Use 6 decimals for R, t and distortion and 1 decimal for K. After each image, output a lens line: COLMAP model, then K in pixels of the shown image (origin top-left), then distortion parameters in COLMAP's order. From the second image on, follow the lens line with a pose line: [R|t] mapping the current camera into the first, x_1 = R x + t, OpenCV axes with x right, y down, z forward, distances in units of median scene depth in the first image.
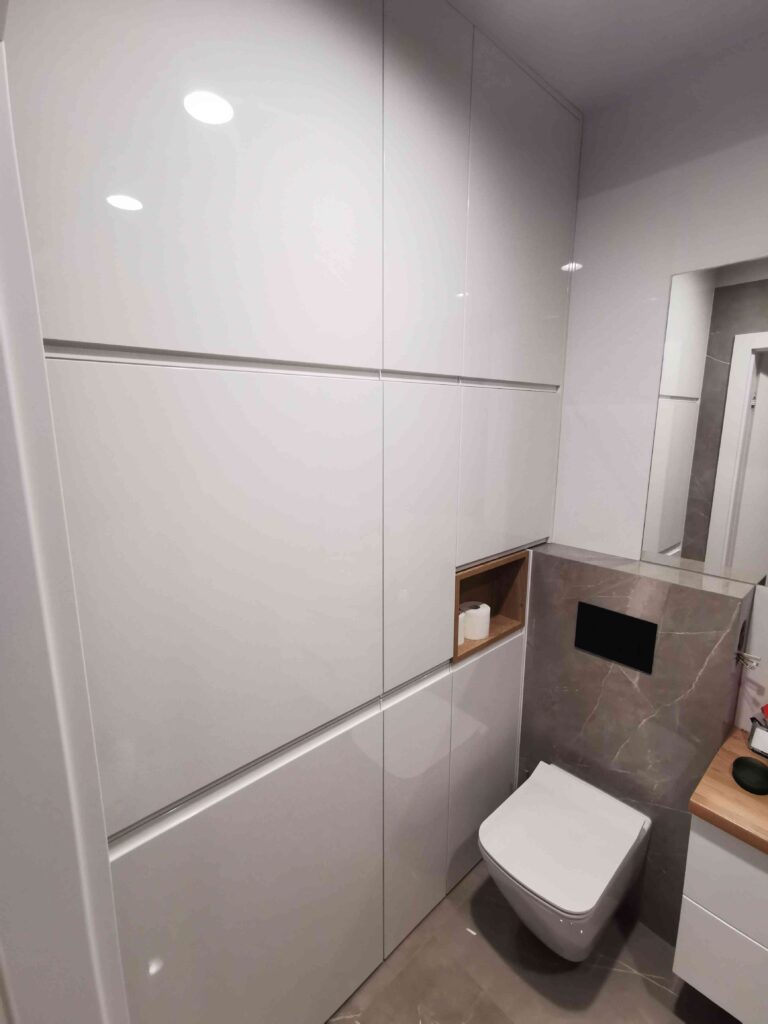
lens RADIAL K [[485.1, 0, 386.7], [0, 485.1, 512.7], [0, 0, 1]] dist [-0.020040, 0.025161]
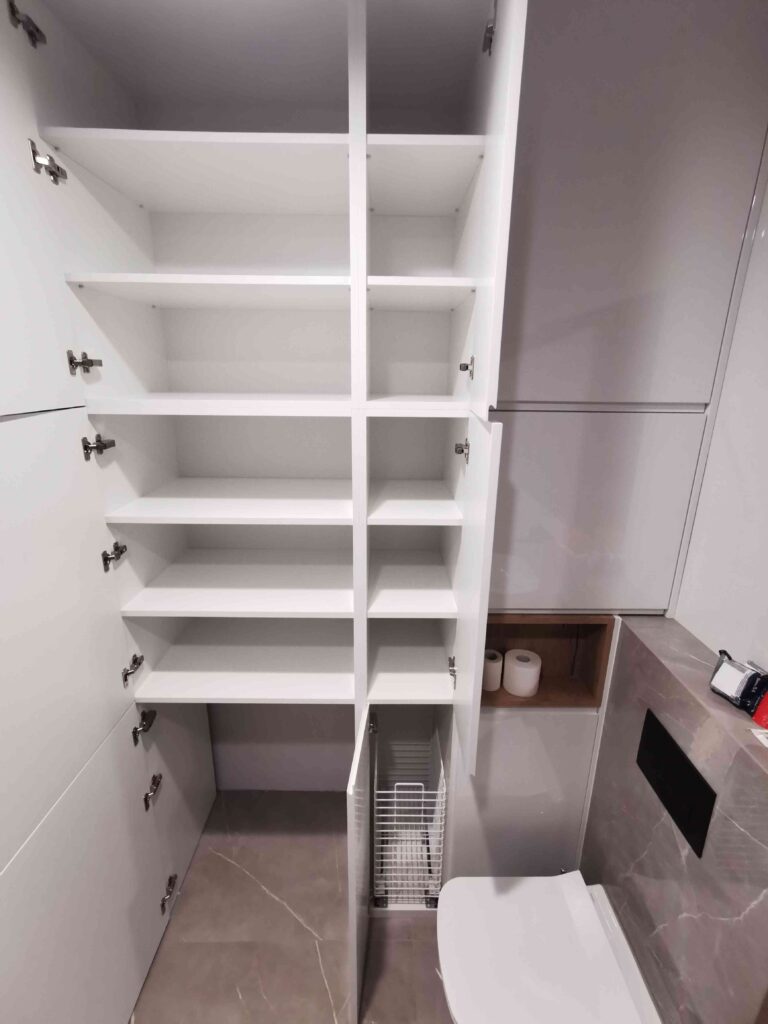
lens RADIAL K [[469.0, 0, 386.5], [0, 469.0, 511.5], [0, 0, 1]] dist [0.001098, 0.000519]
pose [[0.735082, 0.192378, -0.650112, 0.504934], [-0.140707, 0.981308, 0.131287, -0.142064], [0.663217, -0.005031, 0.748410, 0.211439]]
